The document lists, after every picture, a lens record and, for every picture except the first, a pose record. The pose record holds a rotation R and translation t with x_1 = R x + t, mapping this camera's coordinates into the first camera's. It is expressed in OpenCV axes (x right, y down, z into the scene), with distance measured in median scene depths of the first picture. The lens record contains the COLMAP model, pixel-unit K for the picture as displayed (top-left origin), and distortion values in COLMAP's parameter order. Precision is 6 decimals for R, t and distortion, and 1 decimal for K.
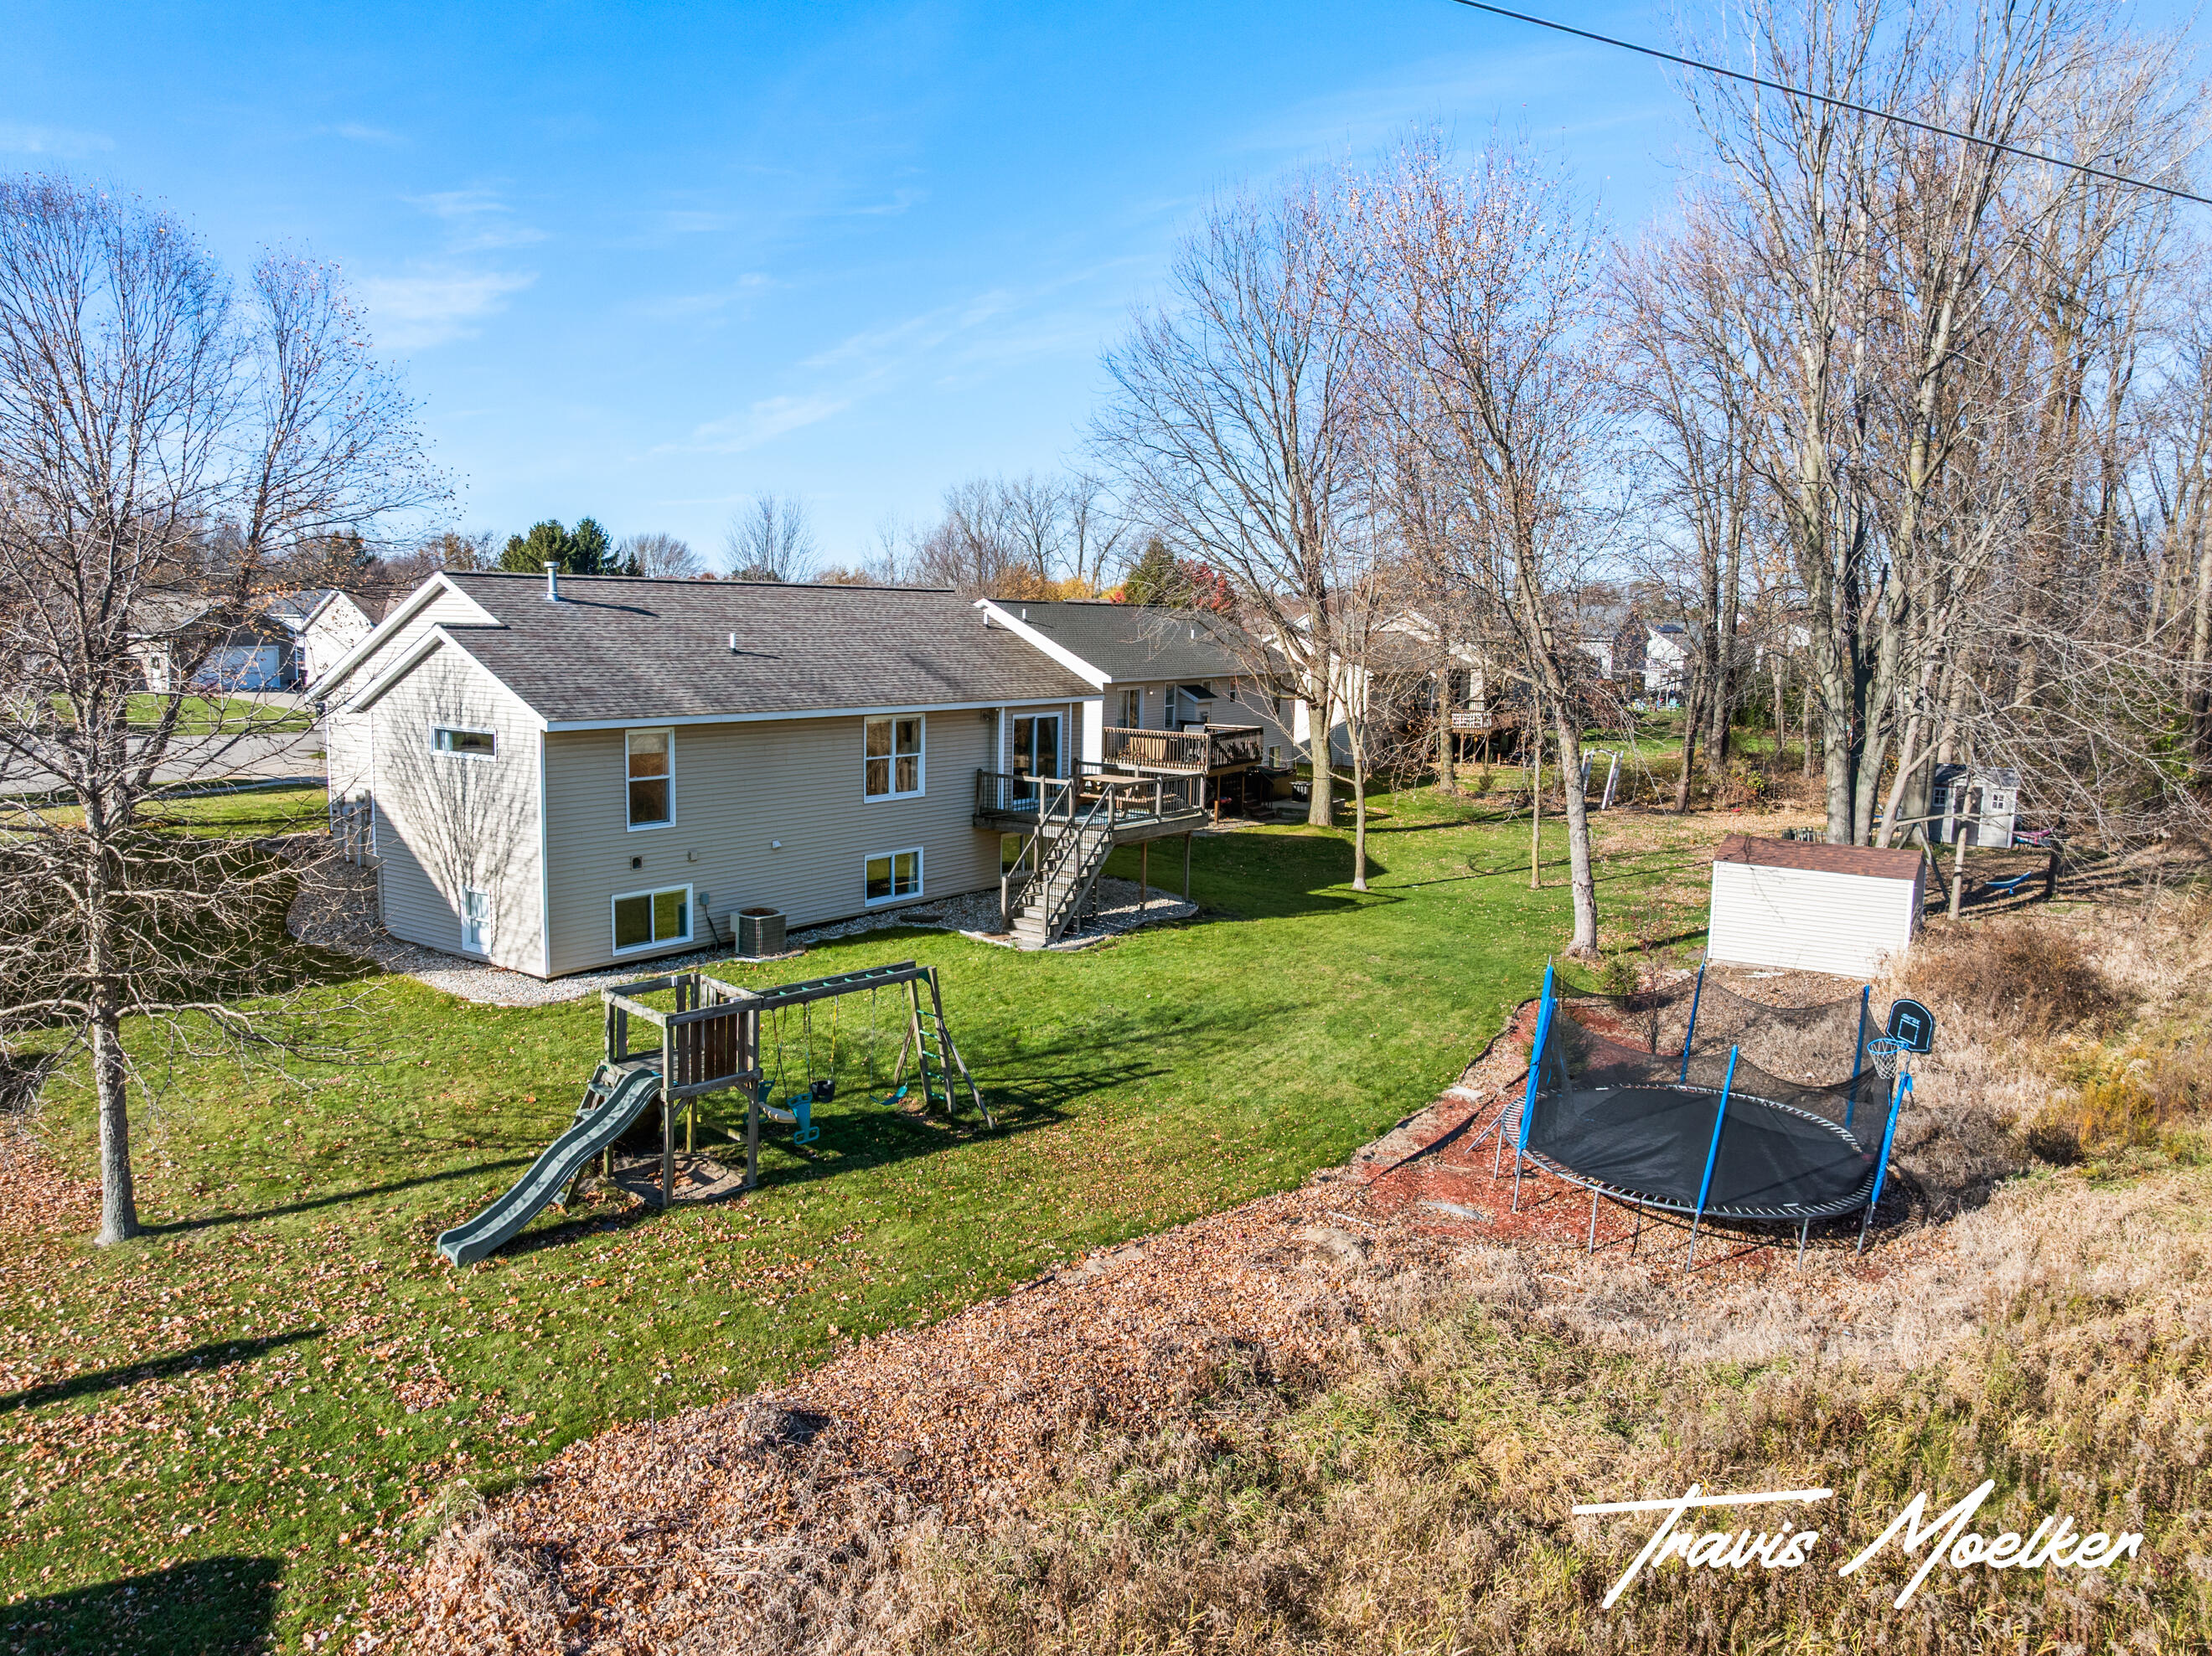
lens RADIAL K [[1569.4, 0, 1089.9], [0, 1569.4, 816.3], [0, 0, 1]] dist [-0.031948, -0.006576]
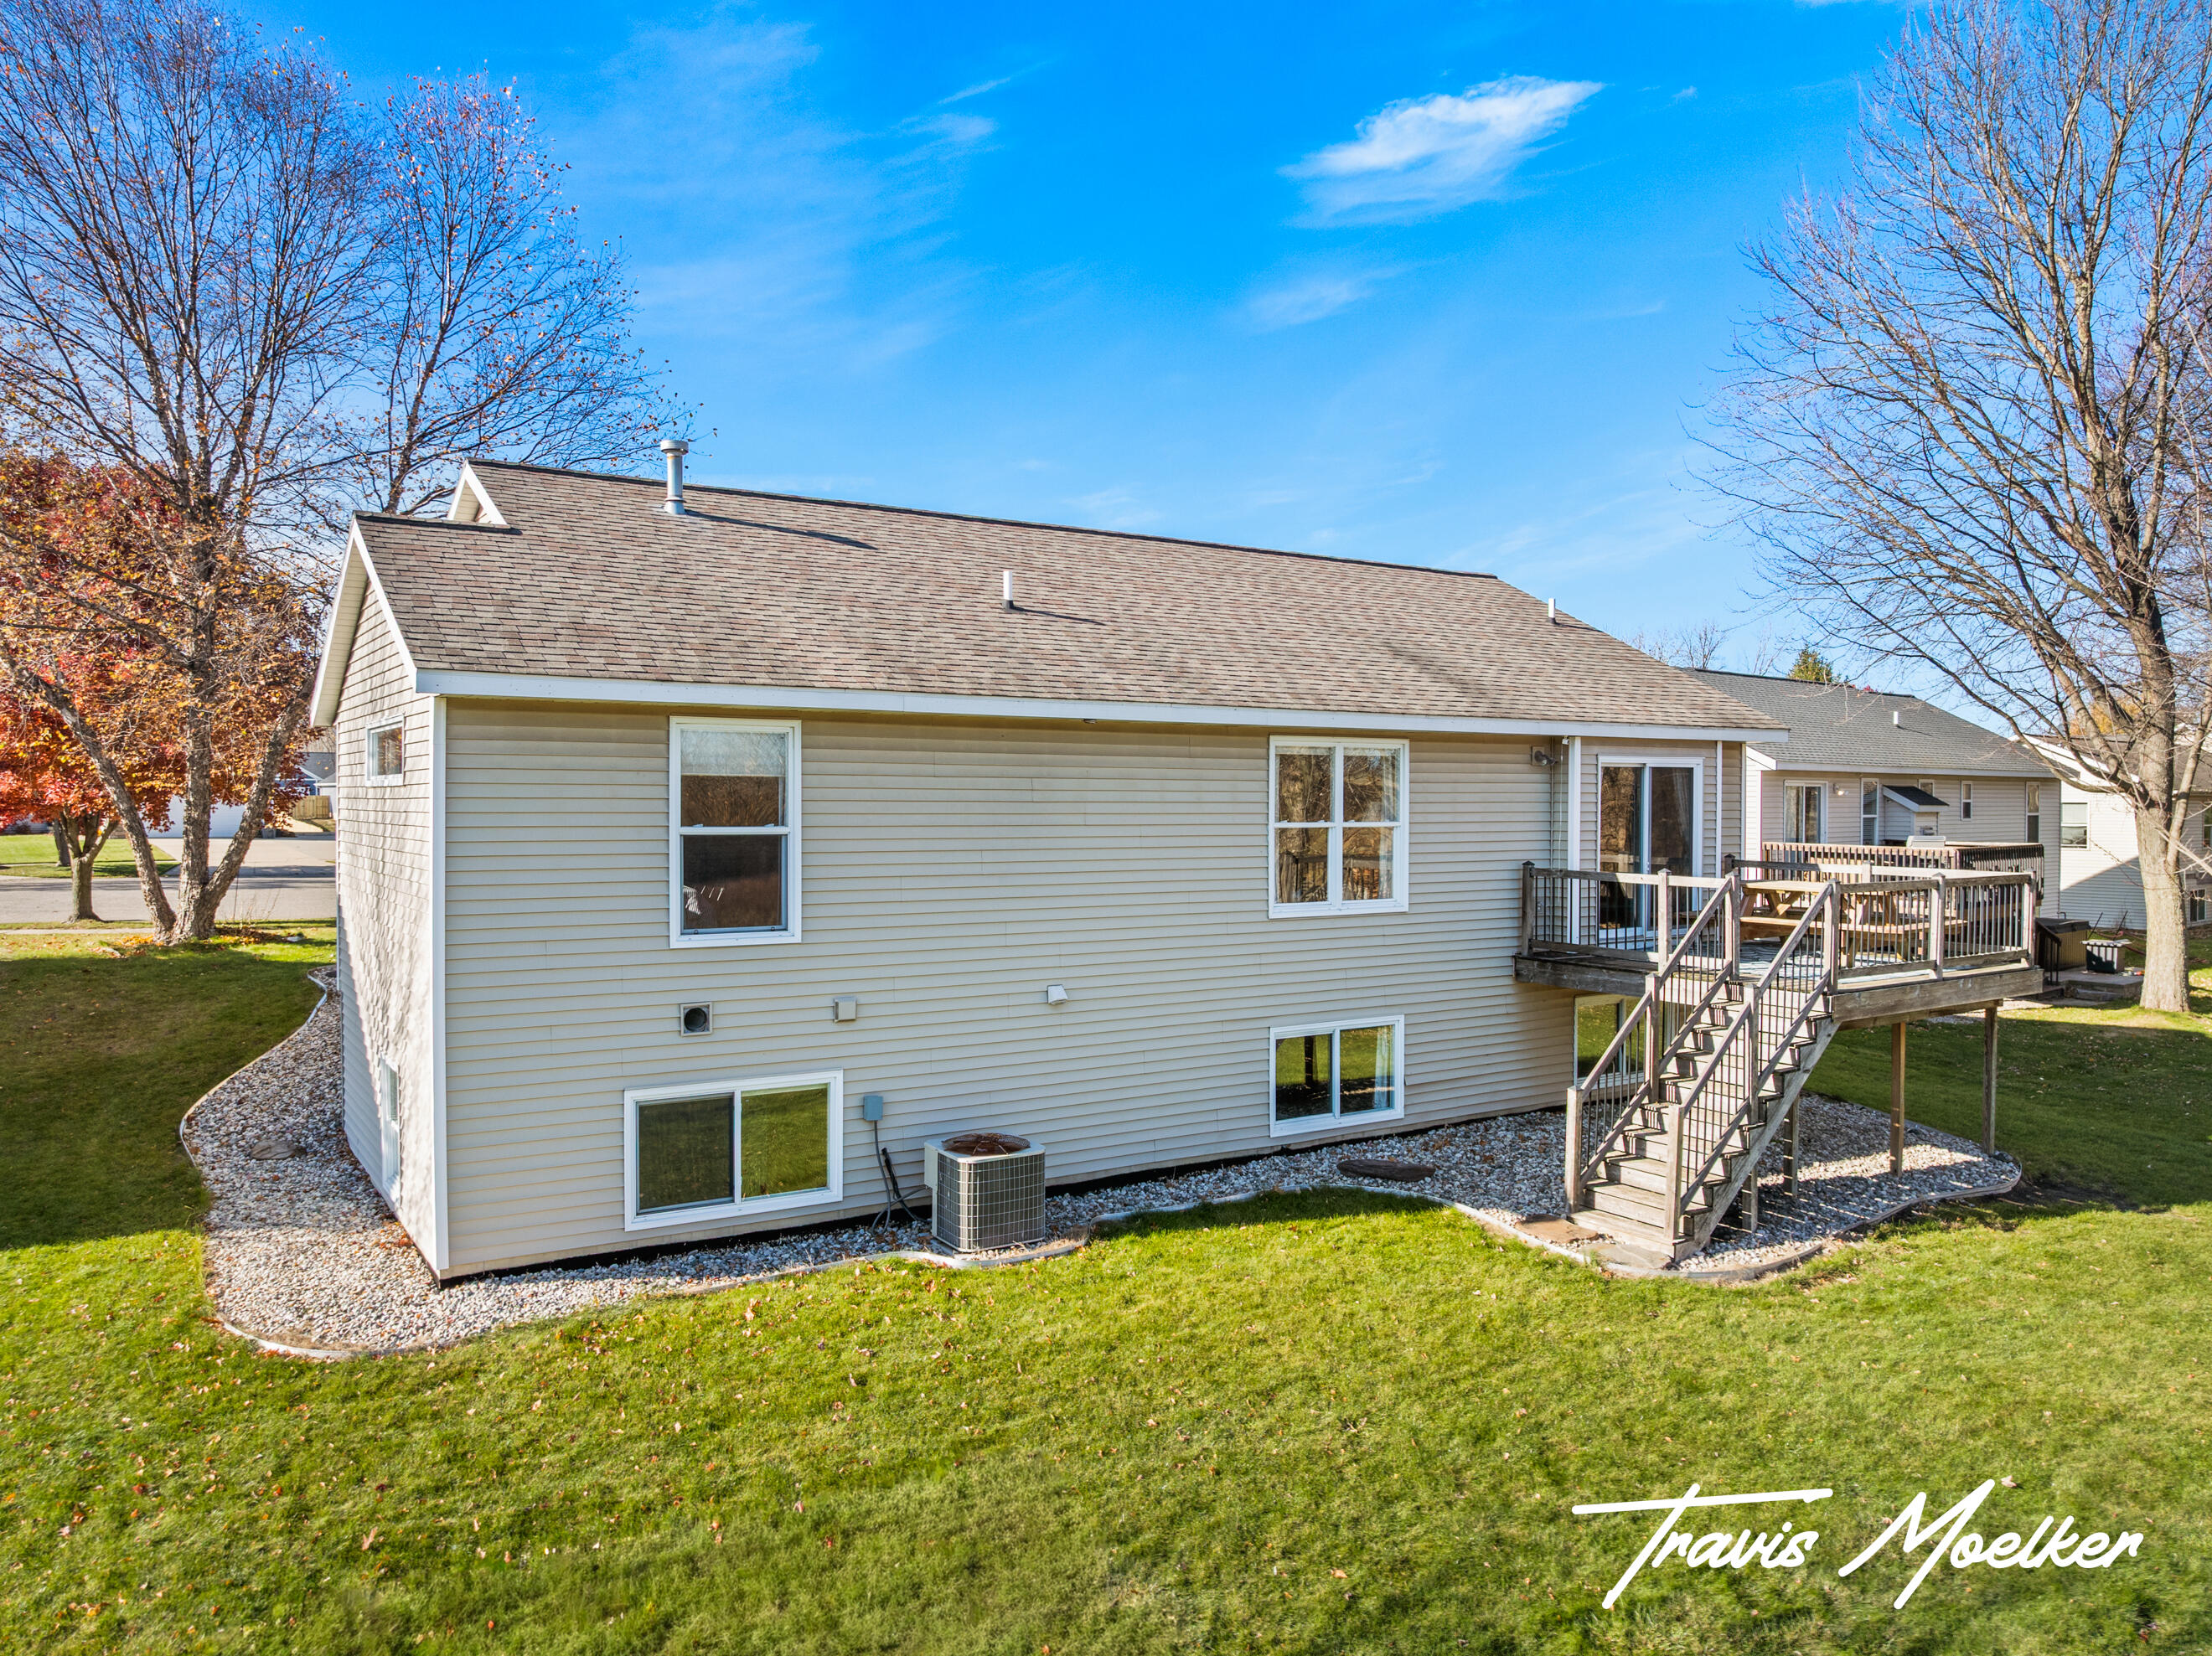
lens RADIAL K [[1569.4, 0, 1089.9], [0, 1569.4, 816.3], [0, 0, 1]] dist [-0.031948, -0.006576]
pose [[0.929510, -0.010309, -0.368652, -0.017790], [-0.032121, 0.993548, -0.108772, 0.014589], [0.367394, 0.112946, 0.923182, 0.525192]]
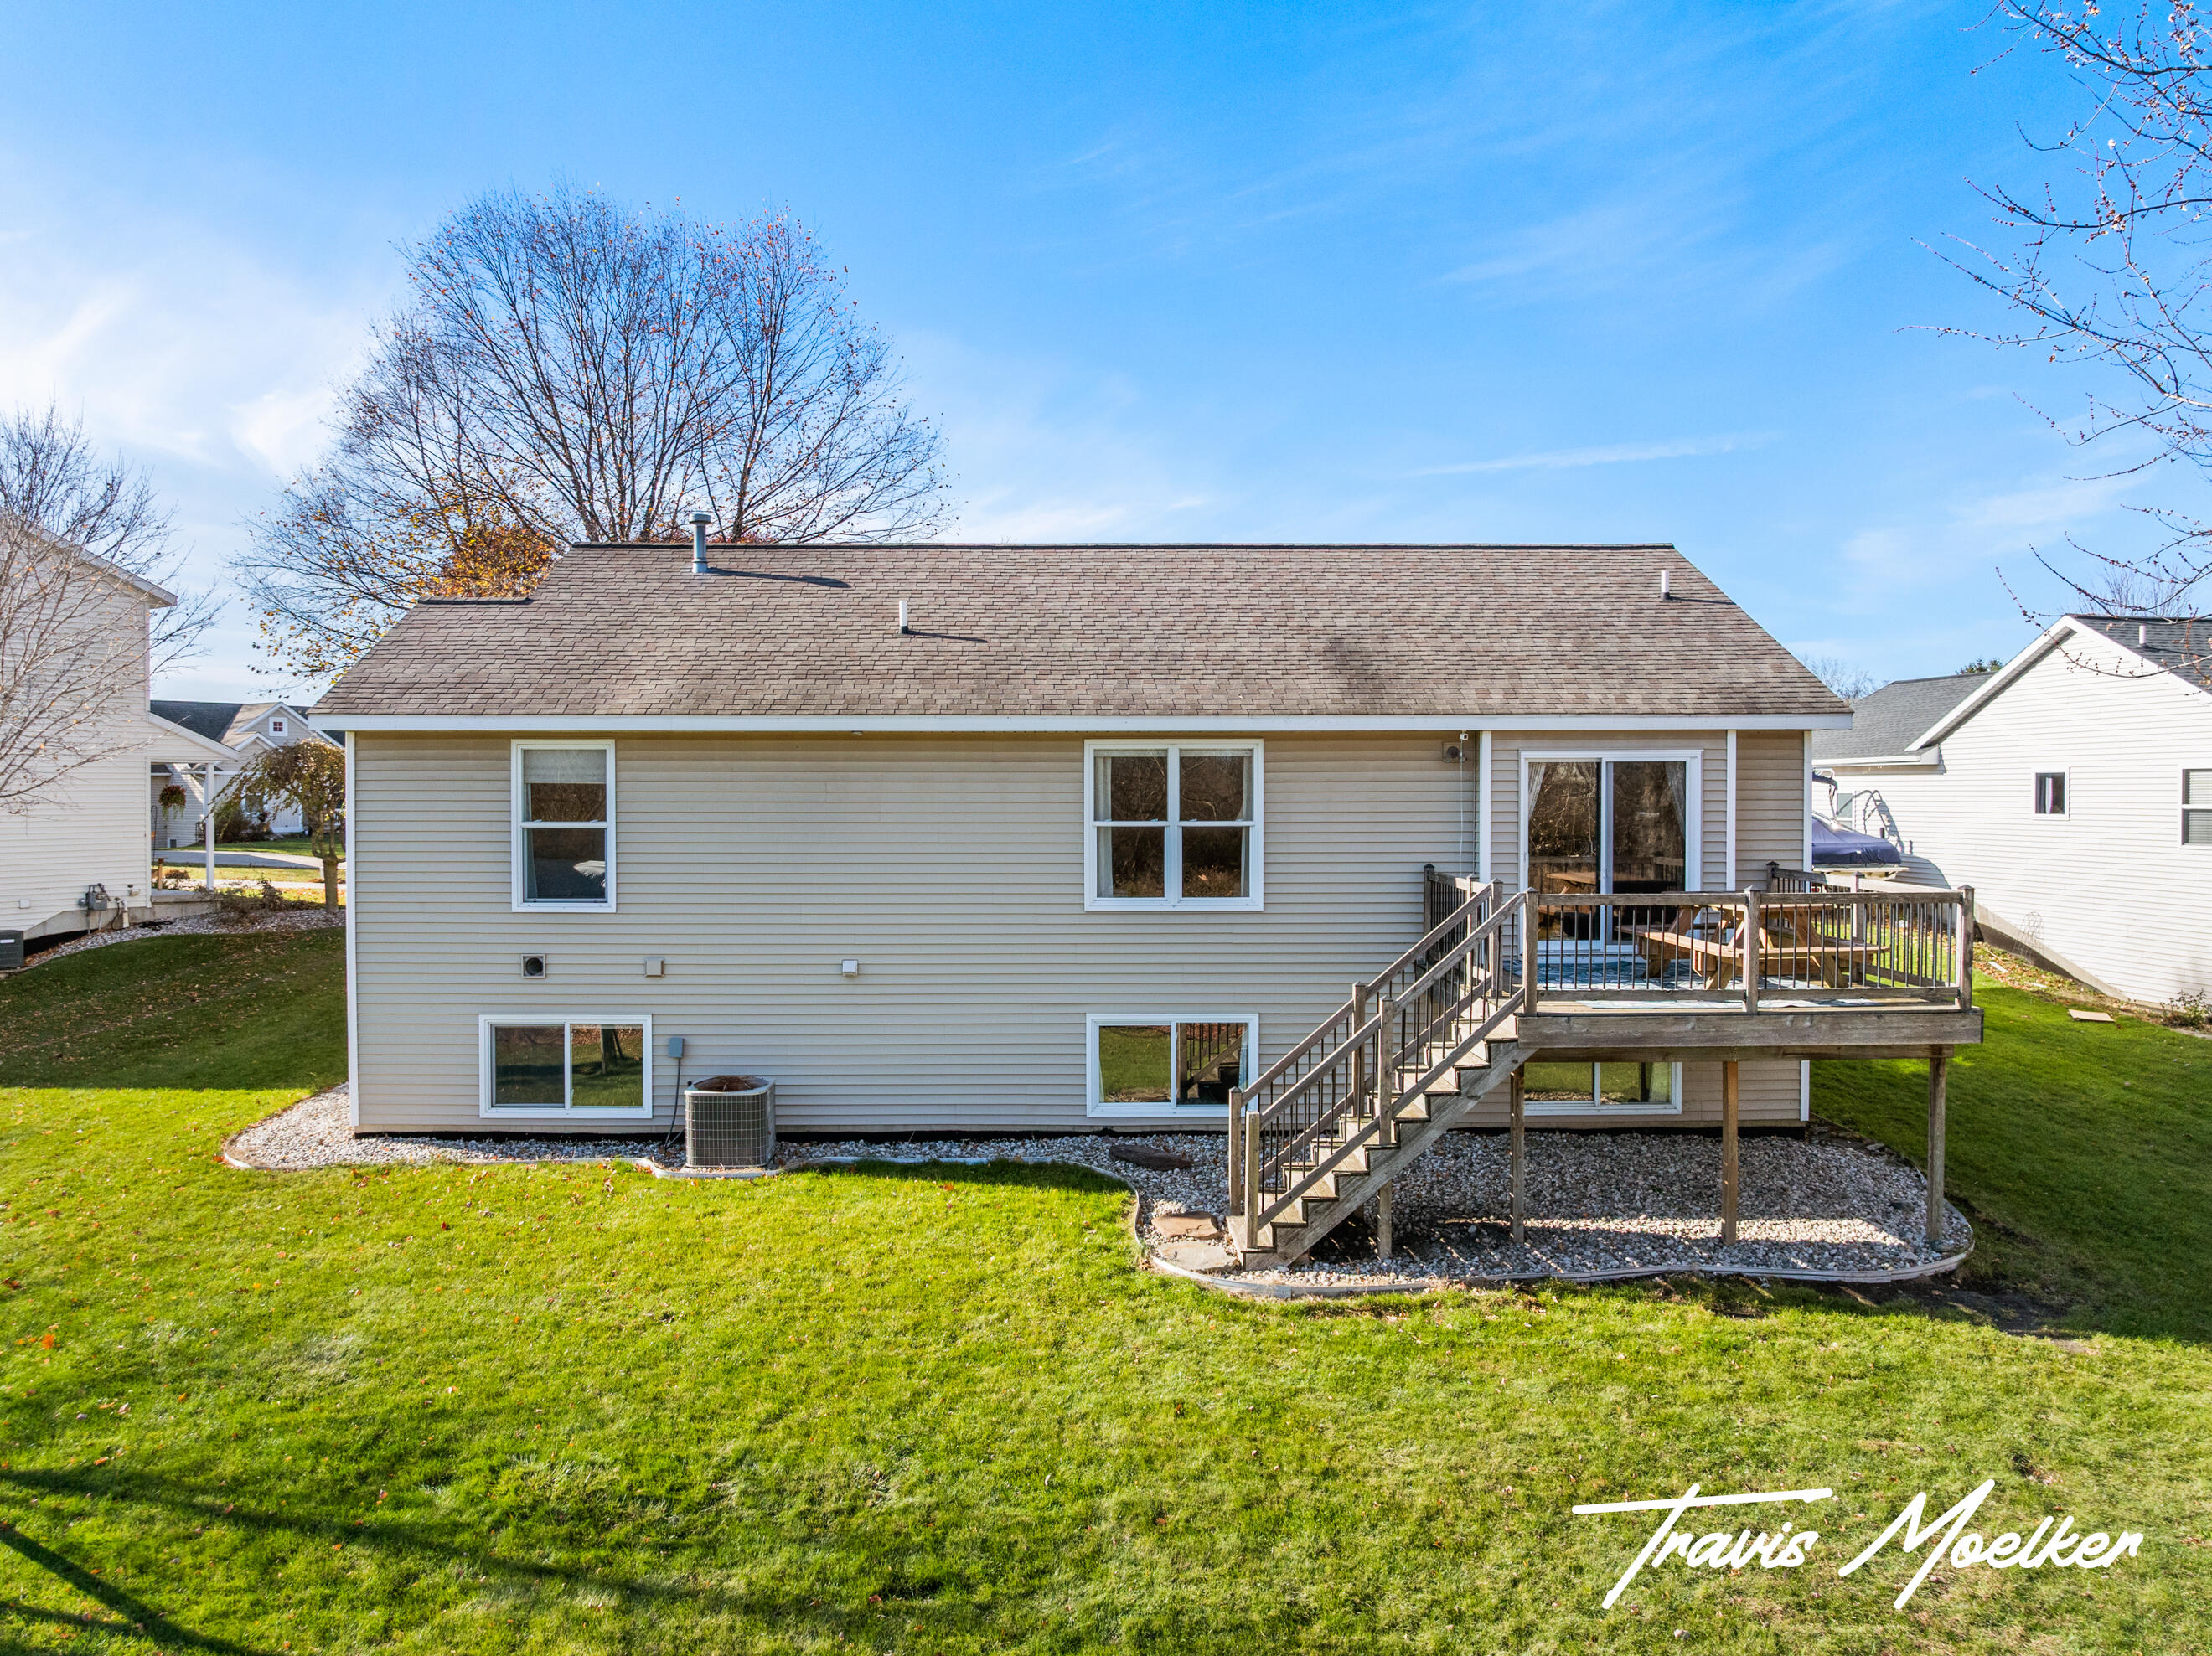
lens RADIAL K [[1599.8, 0, 1106.0], [0, 1599.8, 828.0], [0, 0, 1]] dist [-0.033671, -0.001475]
pose [[0.594218, 0.000290, -0.804304, 0.272718], [-0.087939, 0.994028, -0.064611, -0.001903], [0.799482, 0.109123, 0.590695, 0.683076]]
